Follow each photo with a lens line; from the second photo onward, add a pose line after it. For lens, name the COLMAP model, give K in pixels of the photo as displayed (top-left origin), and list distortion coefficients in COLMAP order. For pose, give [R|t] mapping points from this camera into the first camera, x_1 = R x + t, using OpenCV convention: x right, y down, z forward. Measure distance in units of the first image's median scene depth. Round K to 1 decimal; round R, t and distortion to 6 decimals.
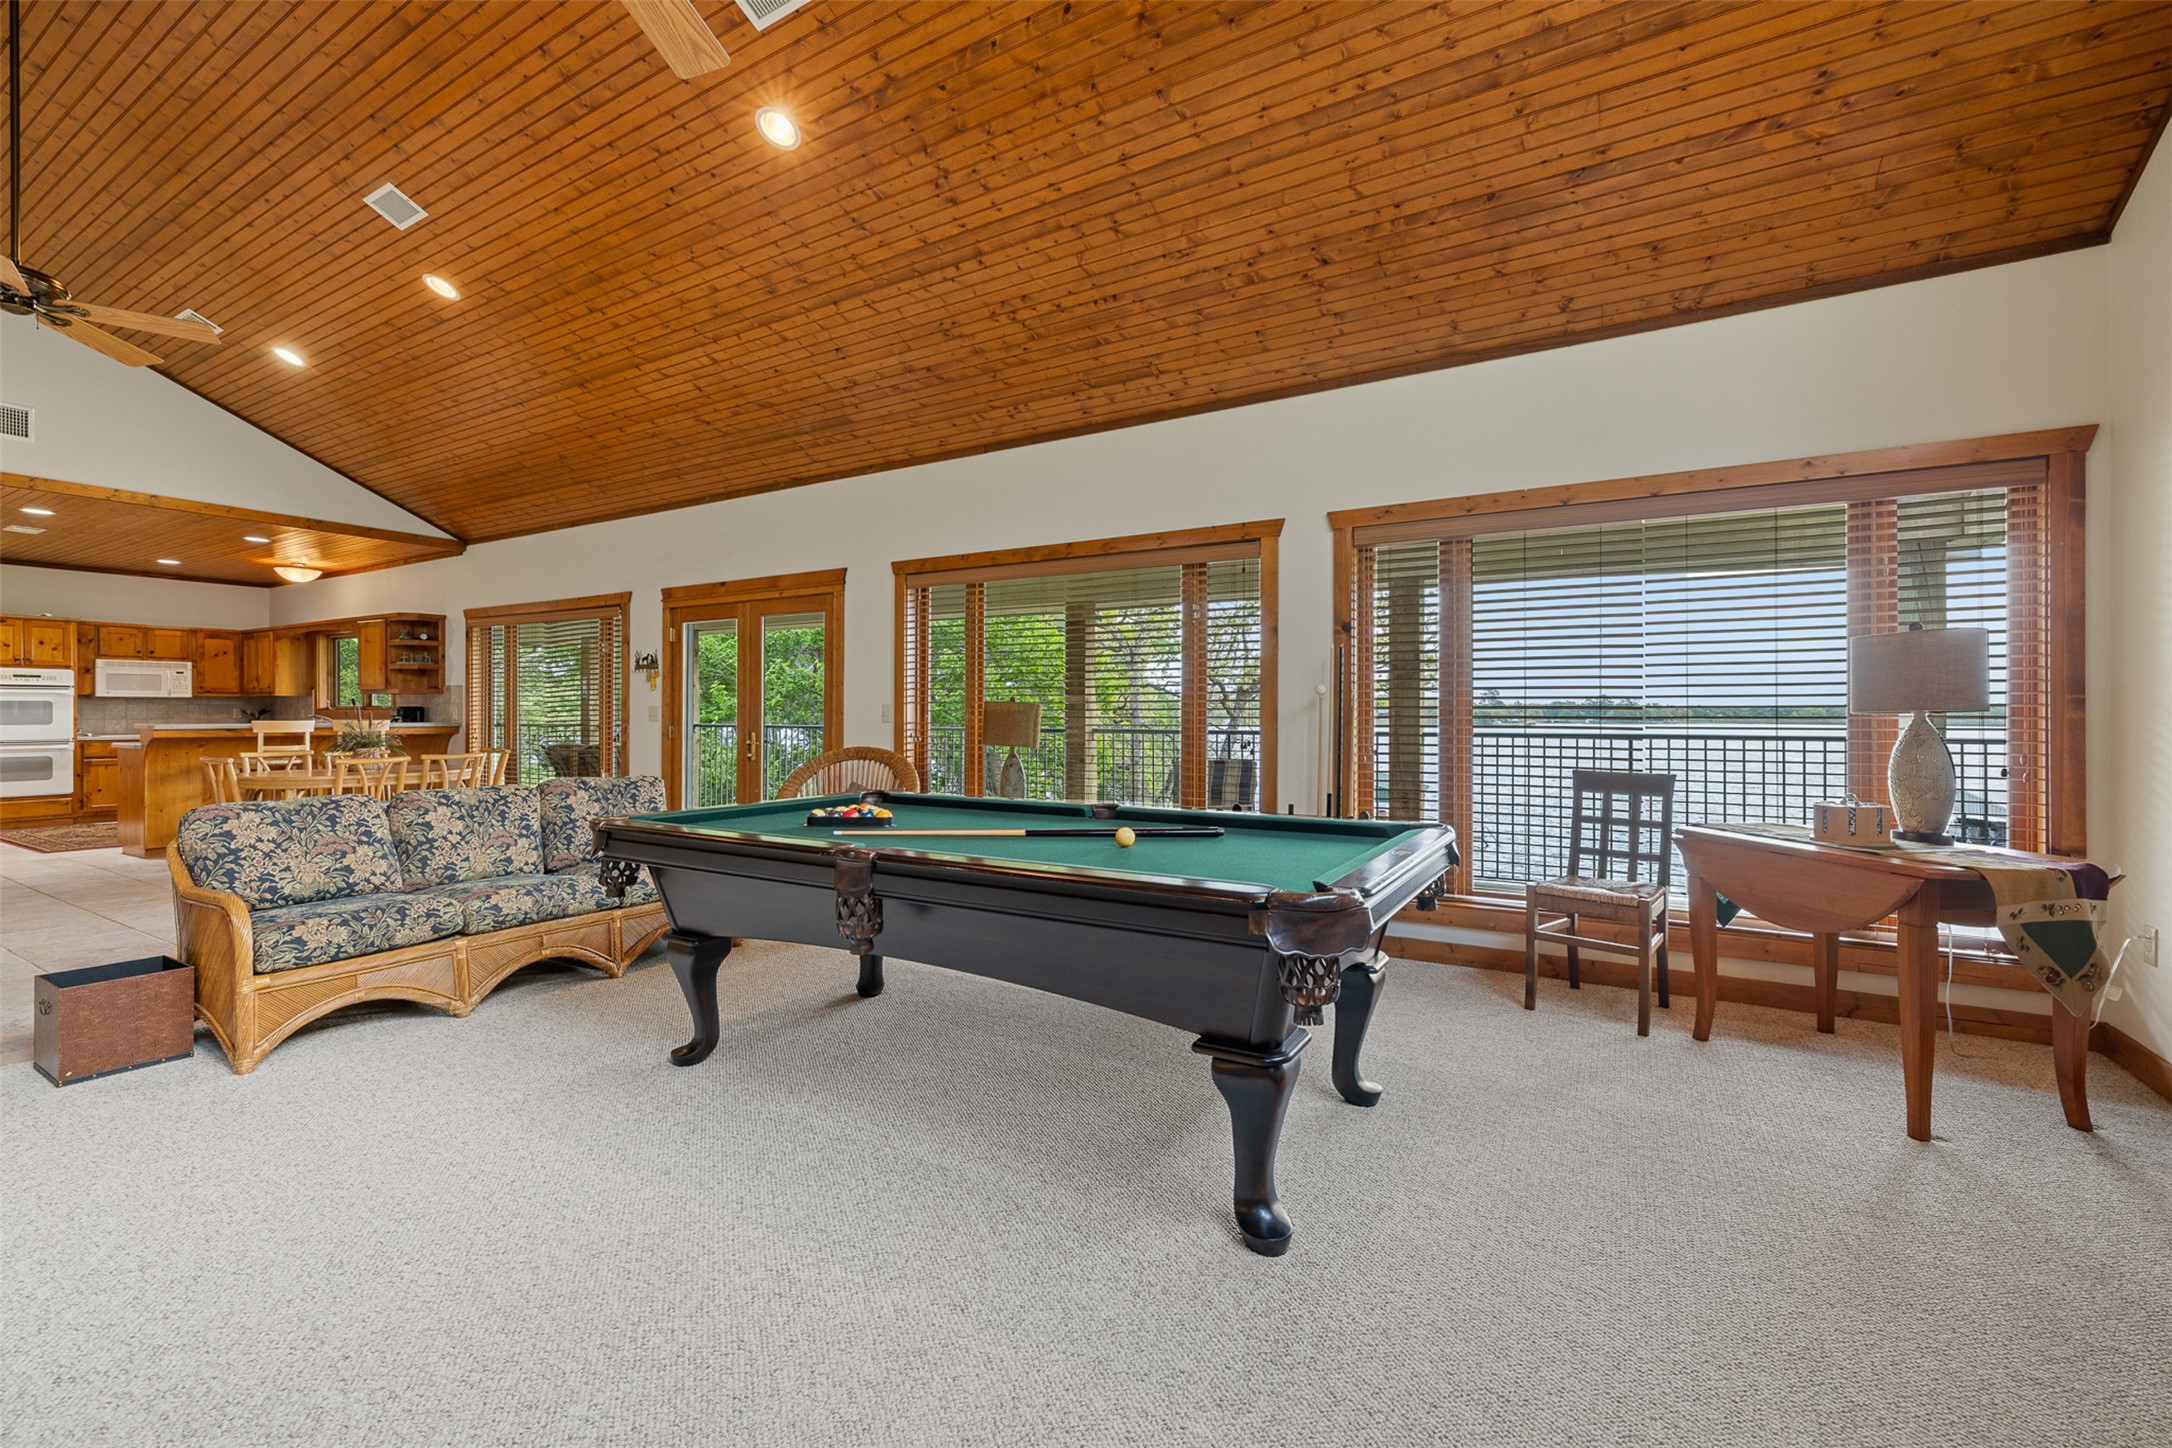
lens RADIAL K [[919.6, 0, 1082.4], [0, 919.6, 716.4], [0, 0, 1]] dist [-0.000205, -0.000007]
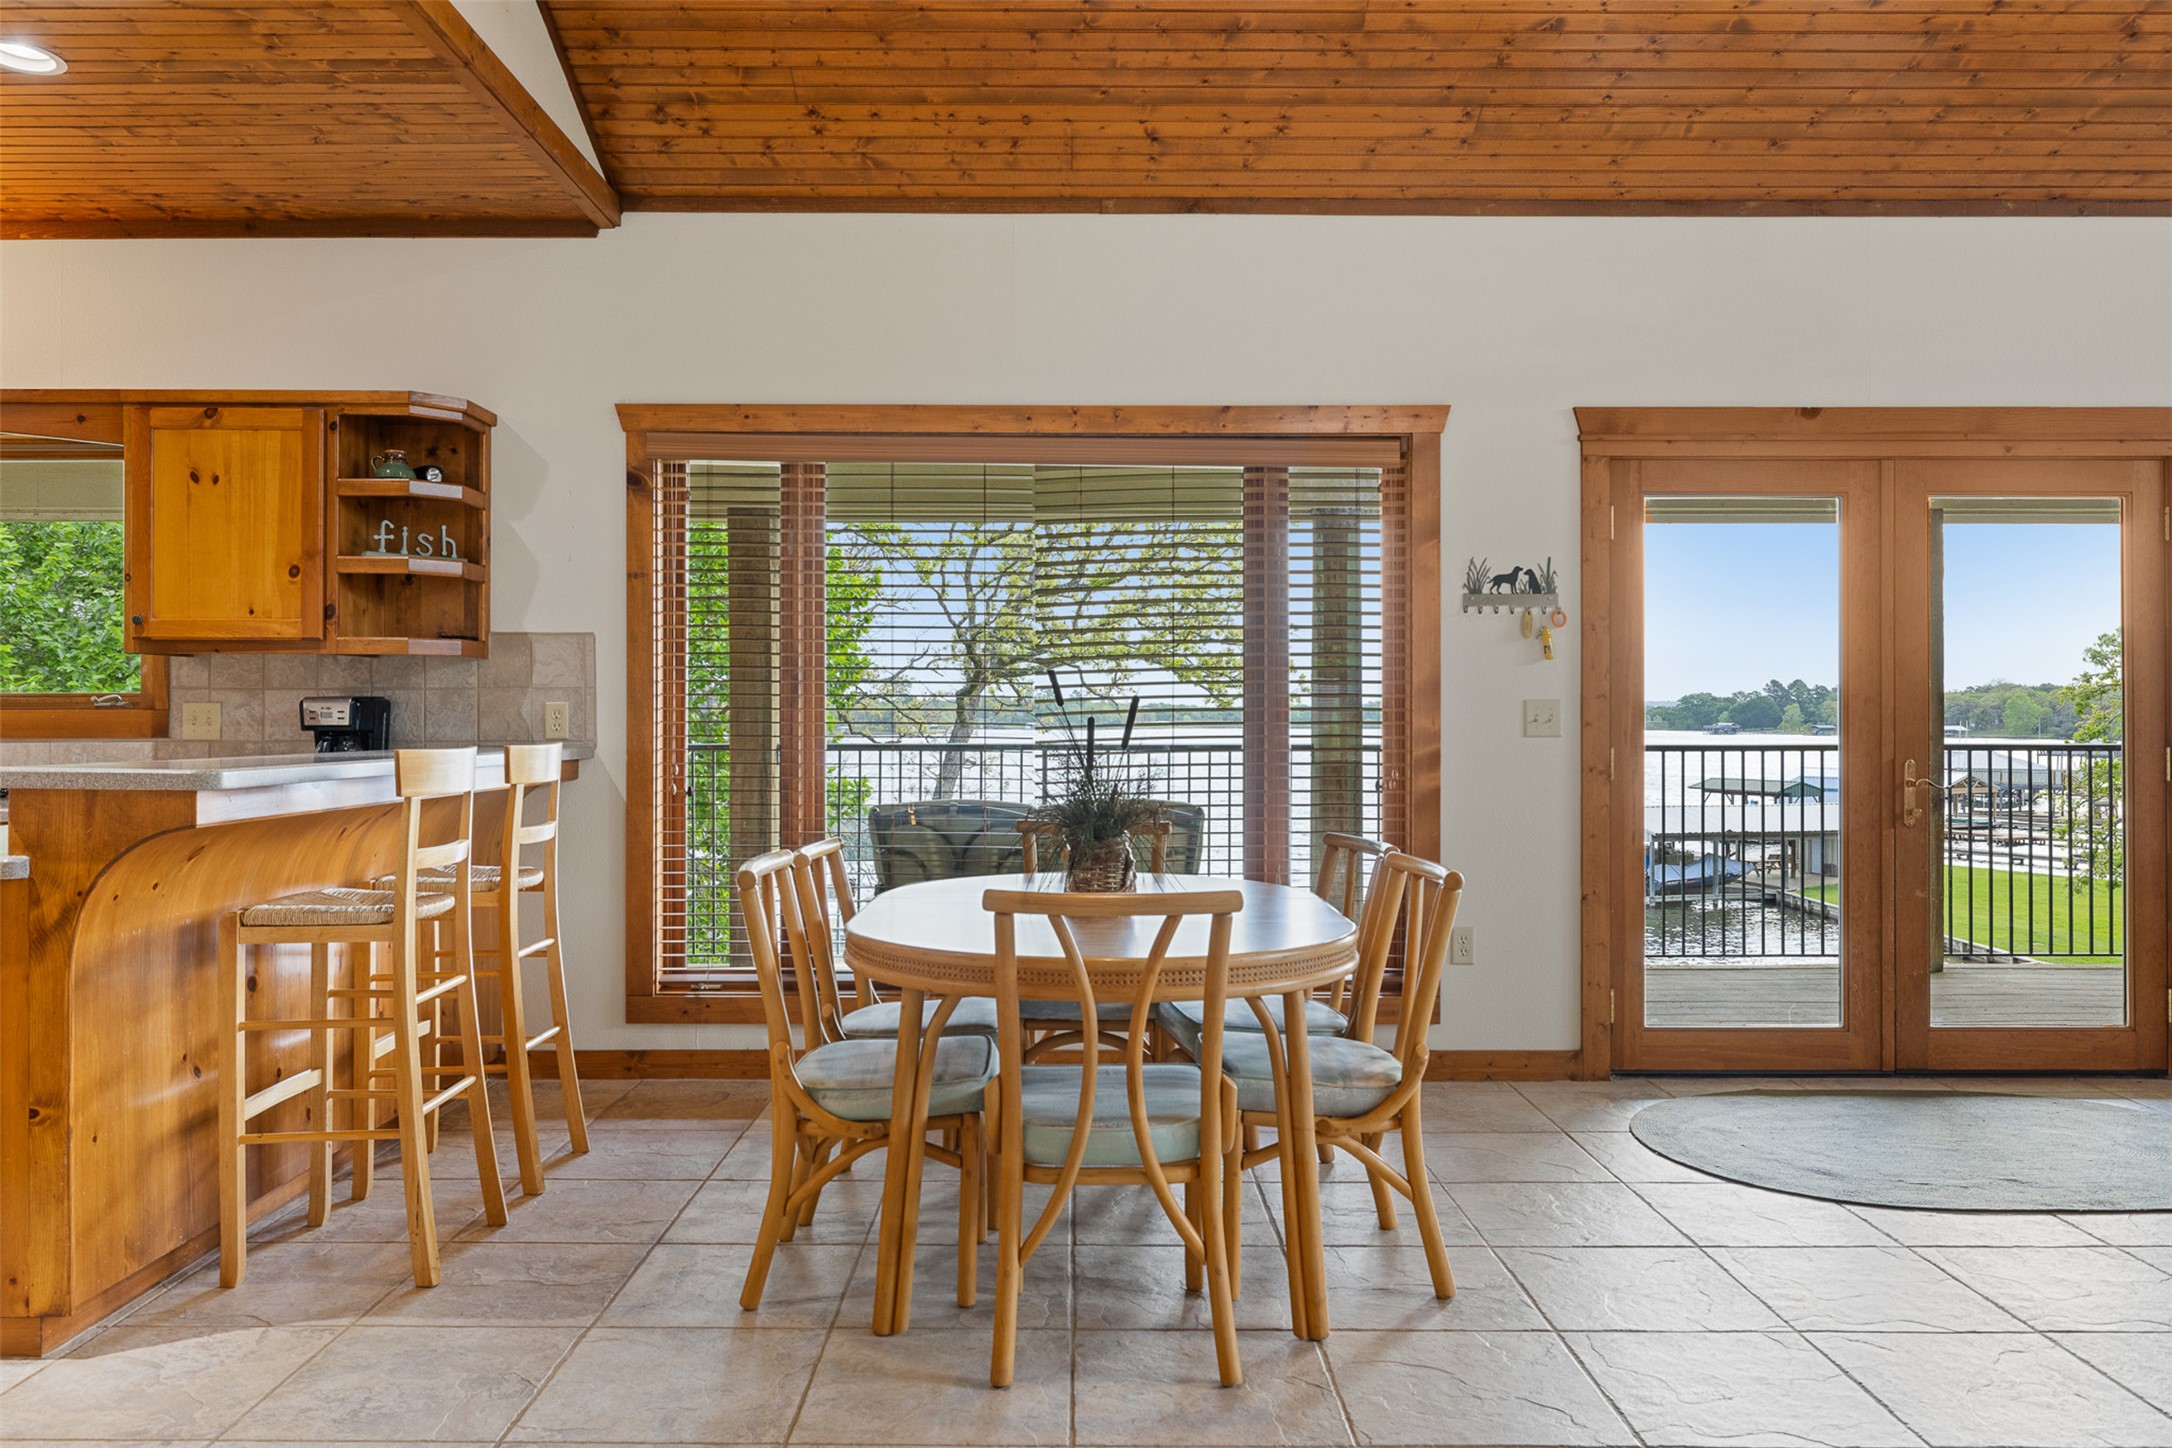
lens RADIAL K [[1419.5, 0, 1084.8], [0, 1419.5, 722.9], [0, 0, 1]] dist [-0.005675, -0.000924]
pose [[0.855227, -0.003277, 0.518243, -0.936658], [0.003391, 0.999994, 0.000728, -0.001796], [-0.518243, 0.001135, 0.855233, 0.562792]]
